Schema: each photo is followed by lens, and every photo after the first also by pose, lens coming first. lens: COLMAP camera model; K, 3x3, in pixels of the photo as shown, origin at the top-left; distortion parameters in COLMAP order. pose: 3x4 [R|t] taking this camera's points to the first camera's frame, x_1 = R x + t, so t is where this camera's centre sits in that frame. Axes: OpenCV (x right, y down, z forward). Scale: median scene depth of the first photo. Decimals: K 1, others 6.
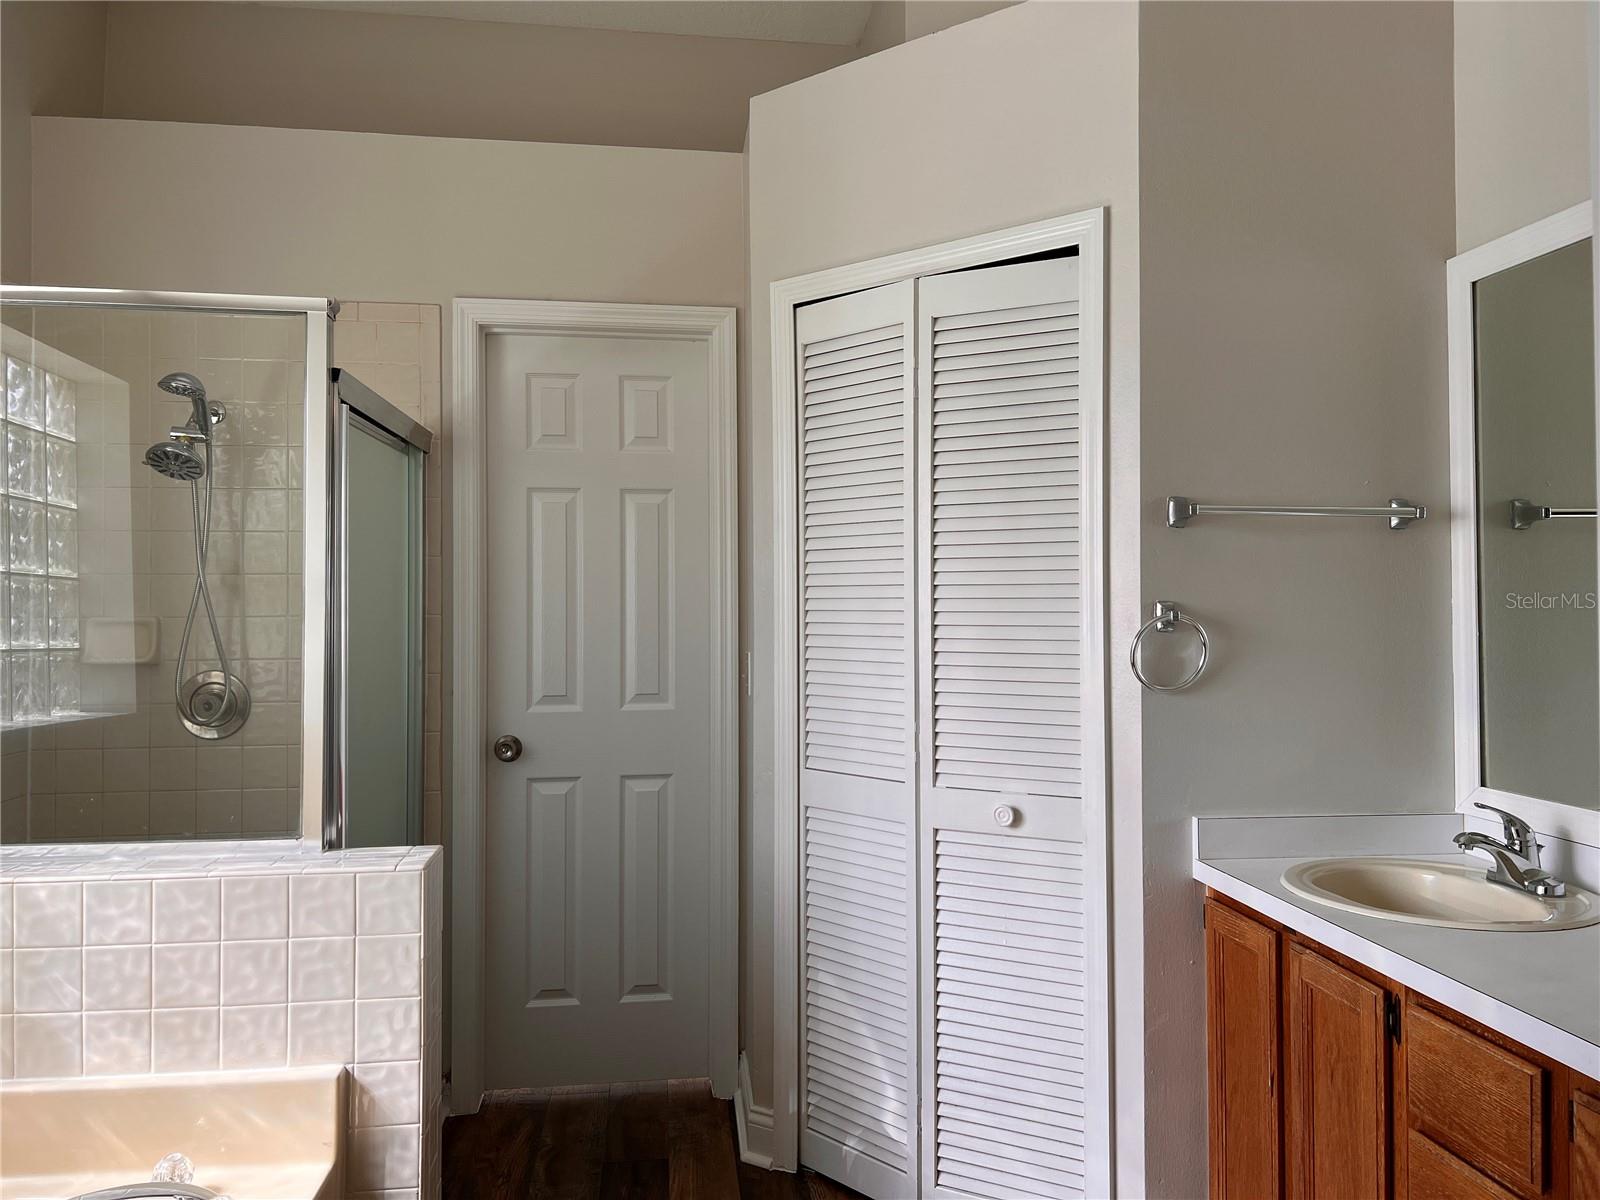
lens RADIAL K [[1226.7, 0, 800.0], [0, 1226.7, 600.0], [0, 0, 1]] dist [0.119344, -0.107050]
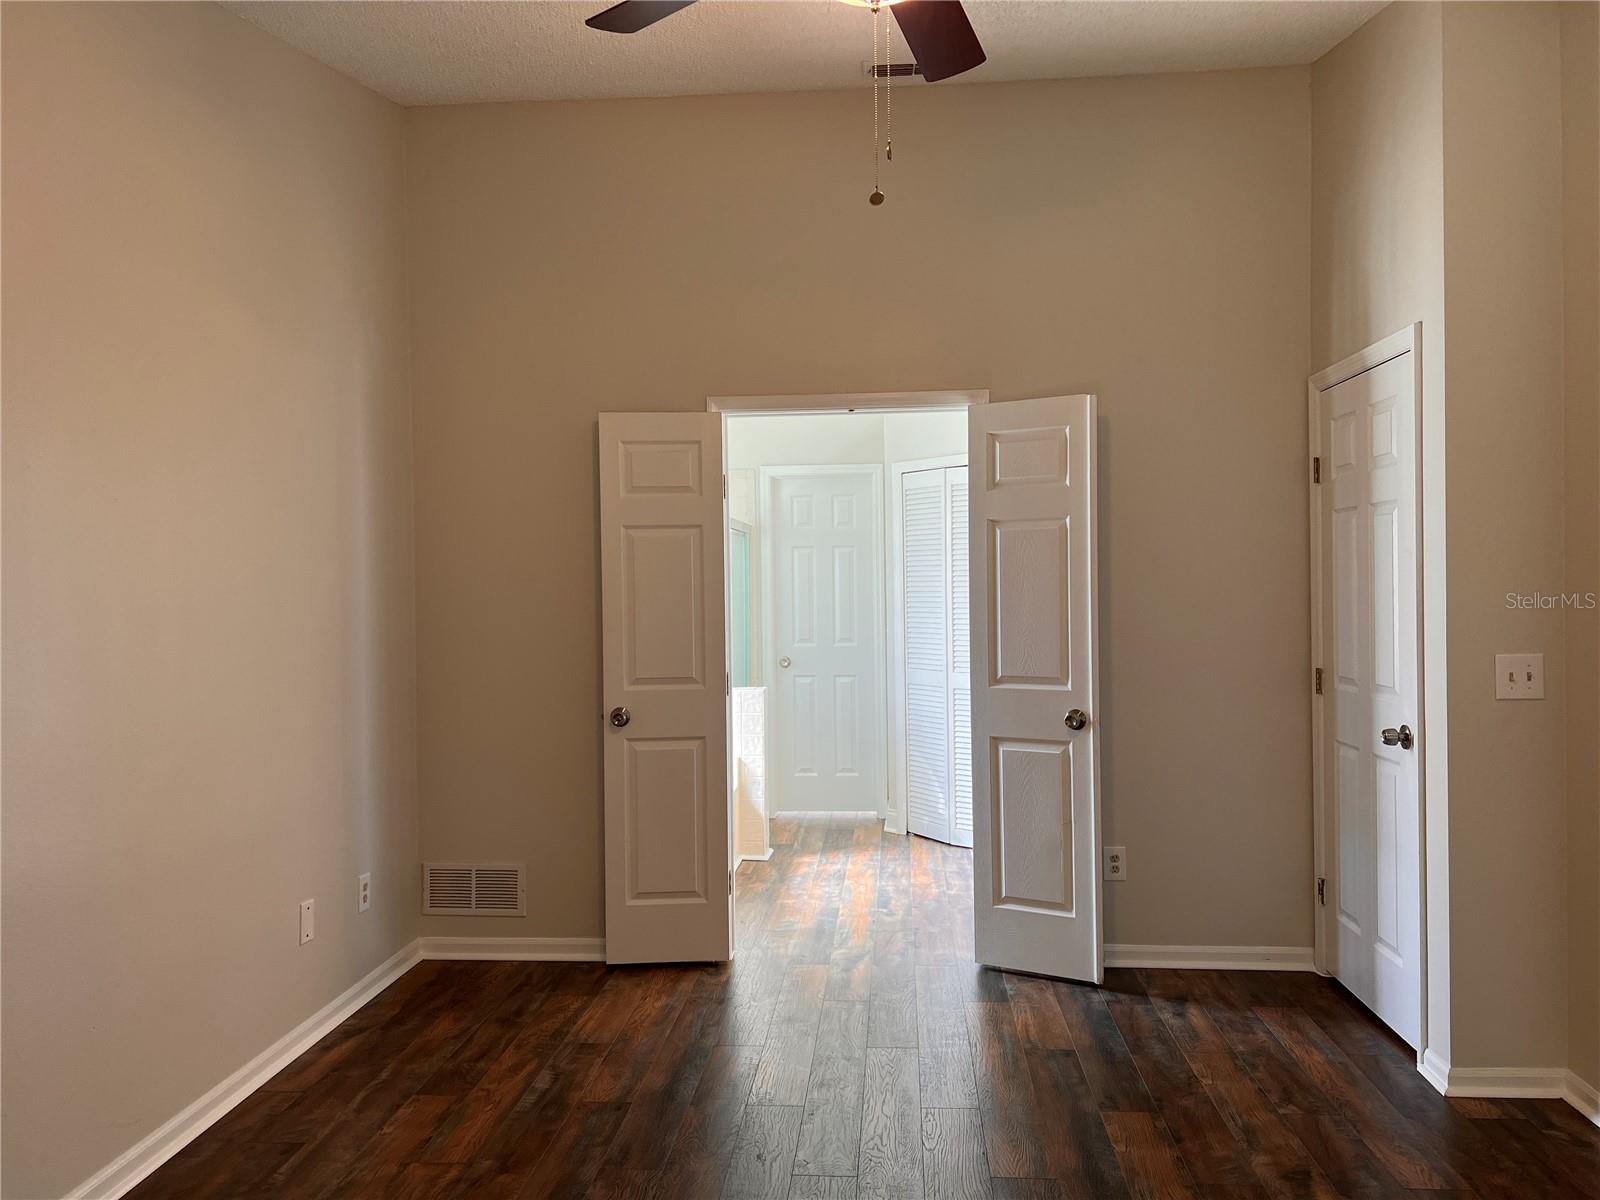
lens RADIAL K [[1198.1, 0, 801.7], [0, 1198.1, 611.2], [0, 0, 1]] dist [0.068728, -0.088668]
pose [[0.981067, -0.005451, -0.193592, 0.333419], [0.011001, 0.999558, 0.027608, -0.050739], [0.193356, -0.029215, 0.980694, -1.734002]]
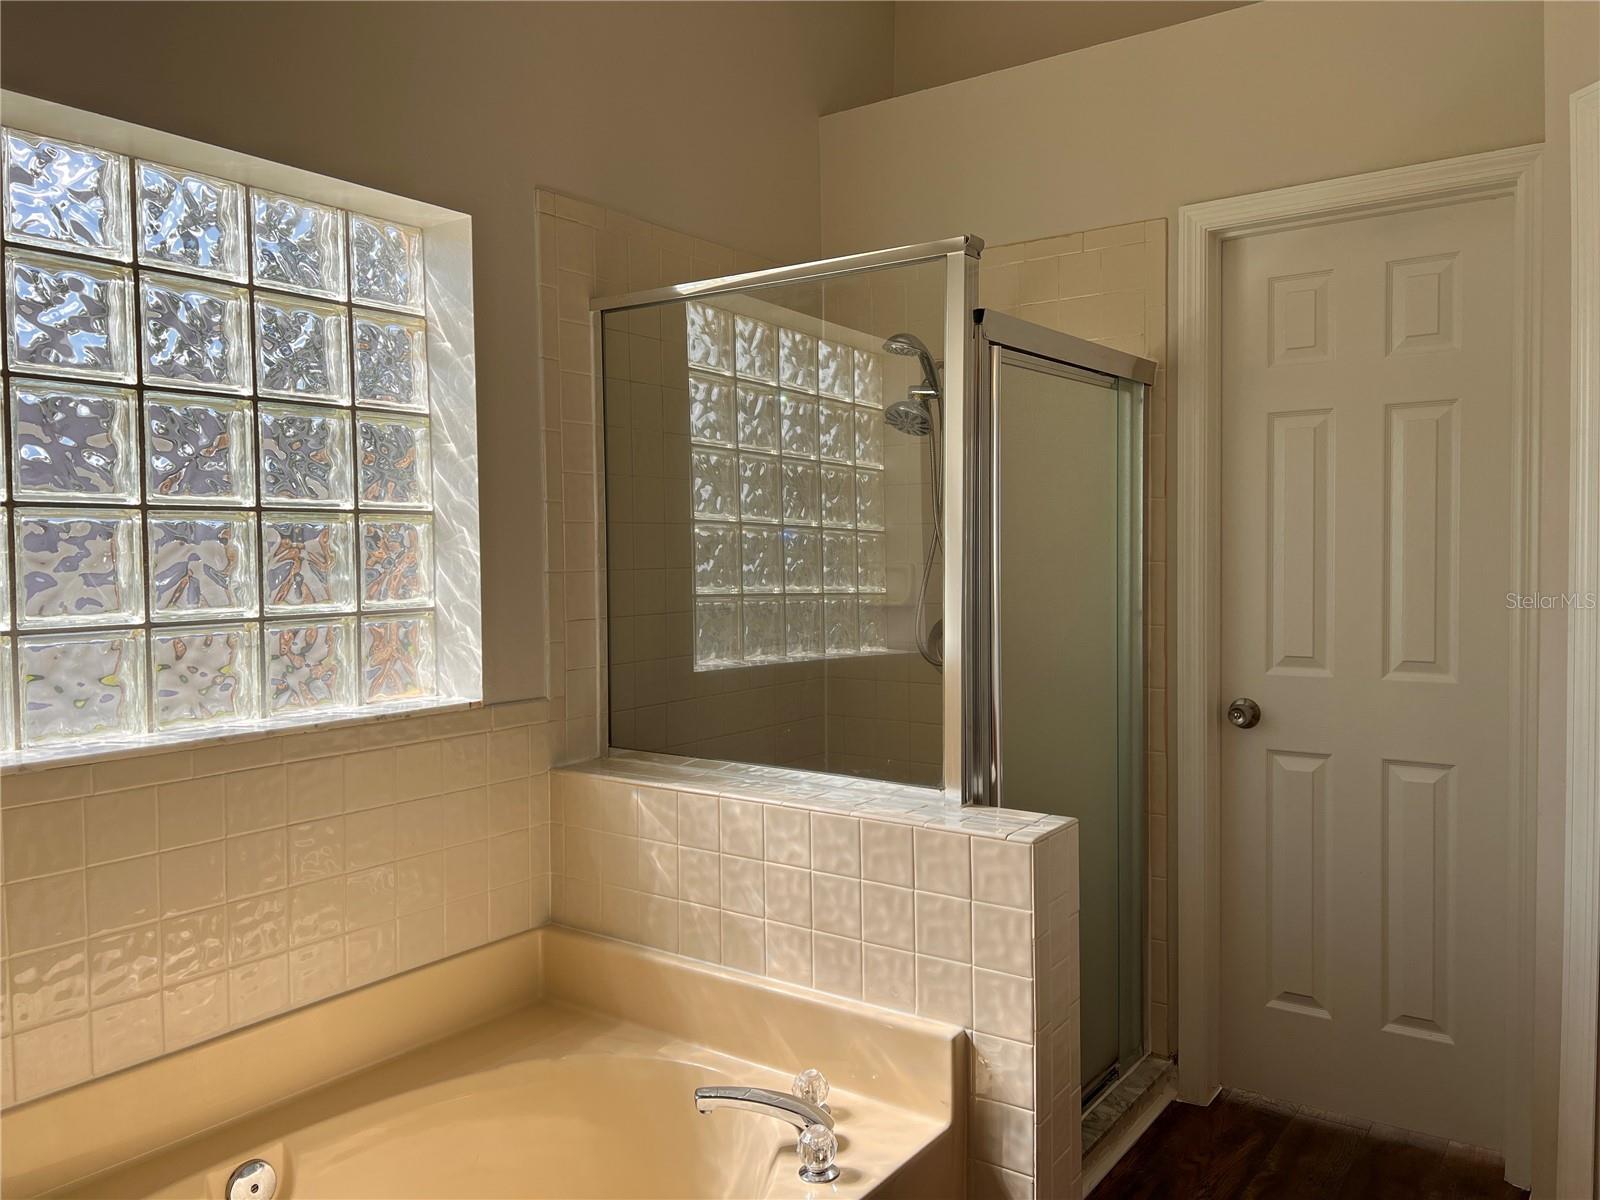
lens RADIAL K [[1198.1, 0, 801.7], [0, 1198.1, 611.2], [0, 0, 1]] dist [0.068728, -0.088668]
pose [[0.741219, 0.024509, -0.670816, 0.160872], [0.012474, 0.998658, 0.050269, -0.000361], [0.671148, -0.045628, 0.739918, 0.237975]]
